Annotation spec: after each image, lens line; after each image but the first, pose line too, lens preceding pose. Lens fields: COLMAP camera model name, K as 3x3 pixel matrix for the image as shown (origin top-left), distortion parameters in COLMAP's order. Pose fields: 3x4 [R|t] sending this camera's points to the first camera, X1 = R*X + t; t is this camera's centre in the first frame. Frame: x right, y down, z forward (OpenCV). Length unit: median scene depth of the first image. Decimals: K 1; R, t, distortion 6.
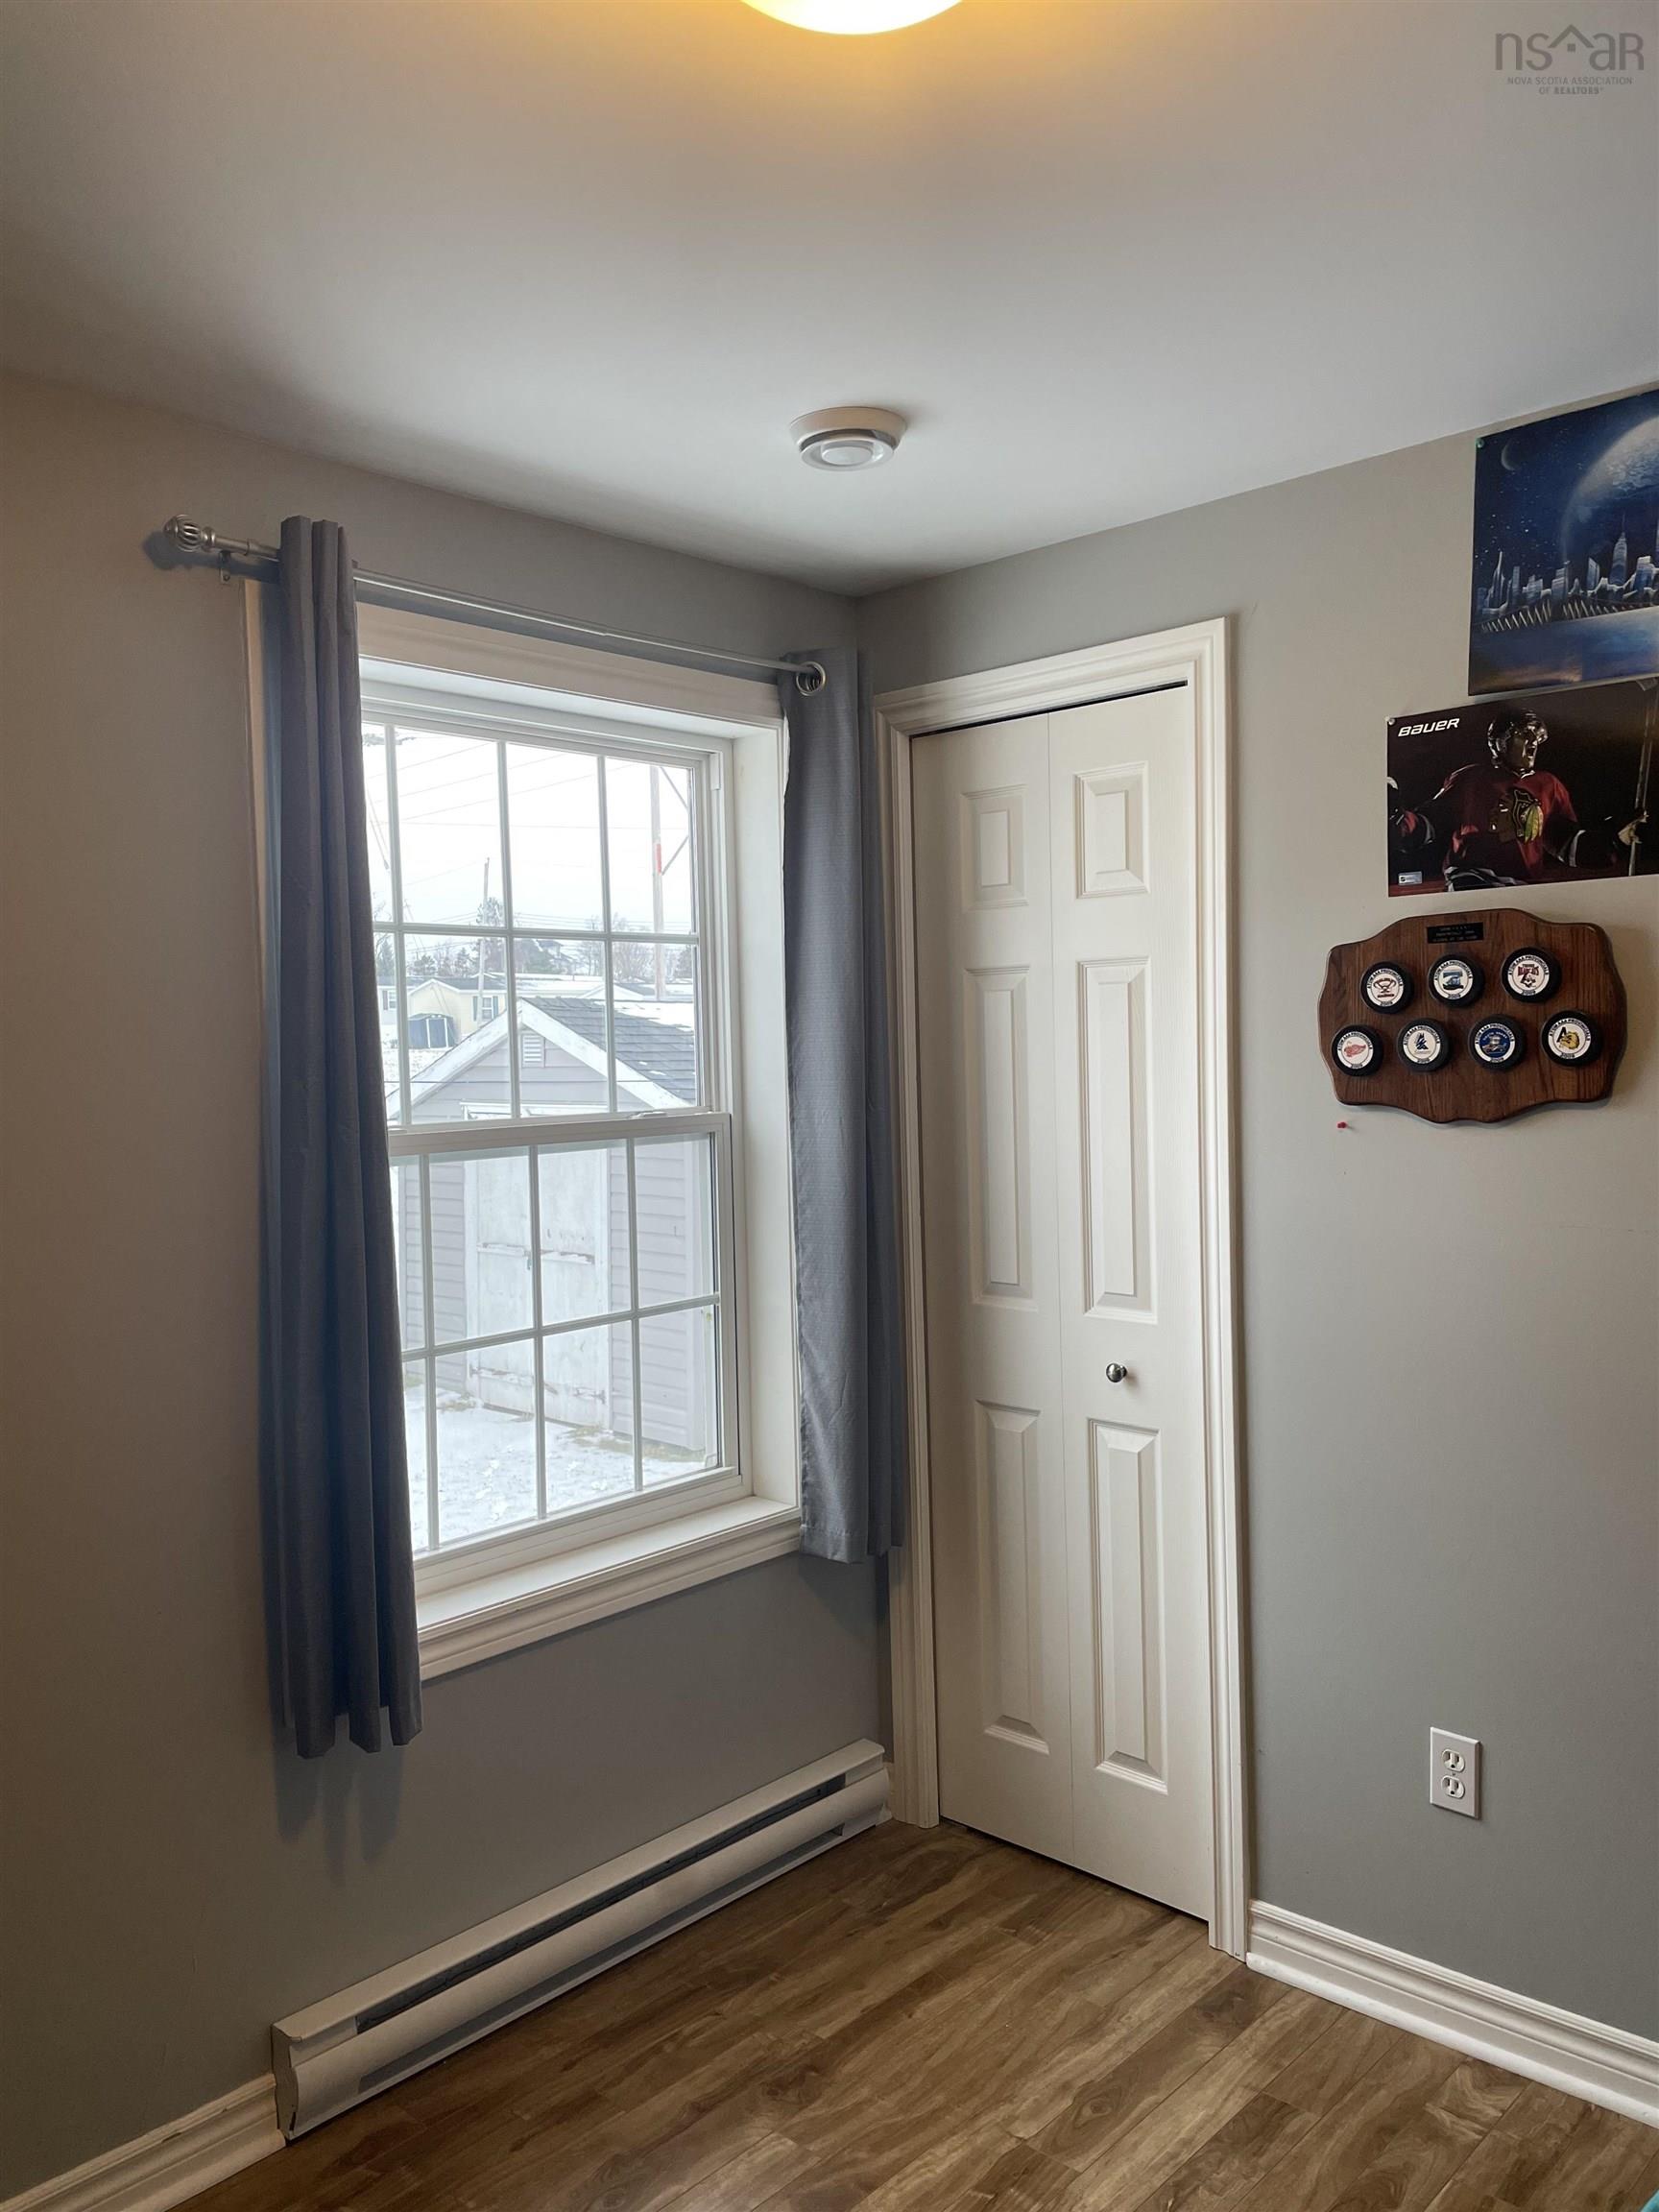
lens RADIAL K [[1630.8, 0, 839.6], [0, 1630.8, 1088.3], [0, 0, 1]] dist [0.053685, -0.073776]
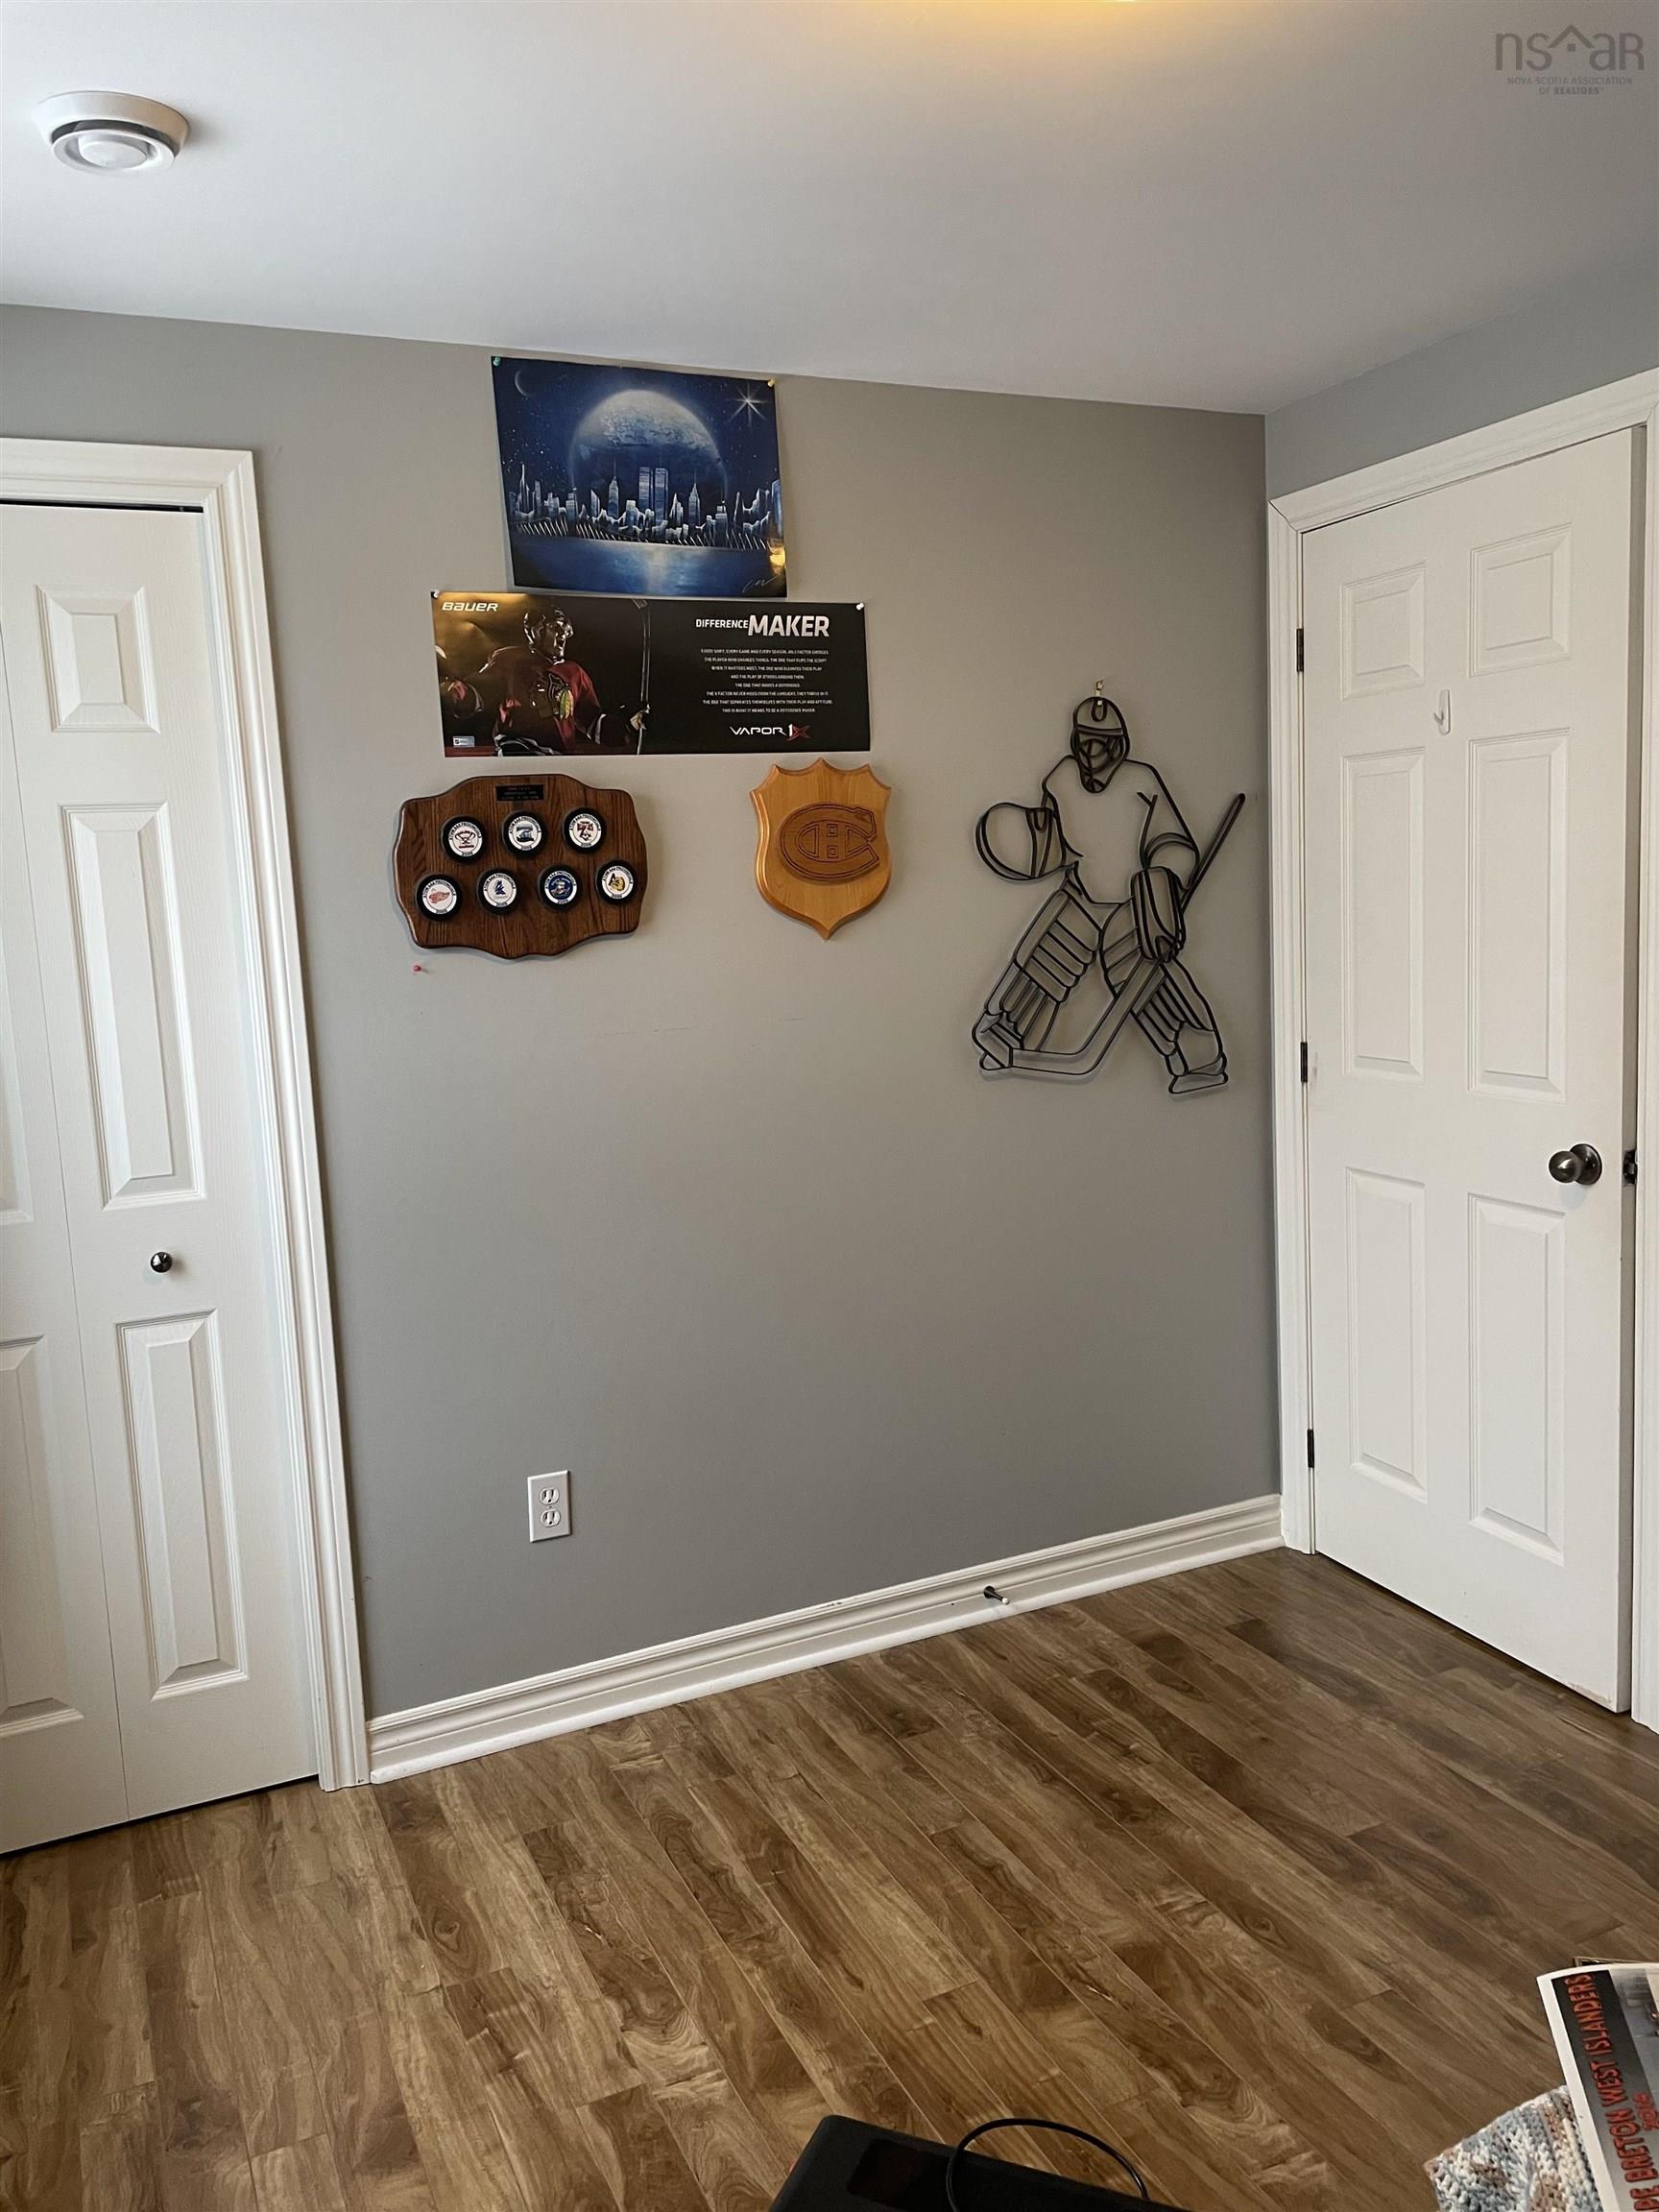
lens RADIAL K [[1630.8, 0, 804.3], [0, 1630.8, 1069.3], [0, 0, 1]] dist [0.053685, -0.073776]
pose [[0.390285, -0.097373, 0.915530, -0.609422], [0.065055, 0.994823, 0.078074, 0.021907], [-0.918393, 0.029088, 0.394599, 0.359004]]
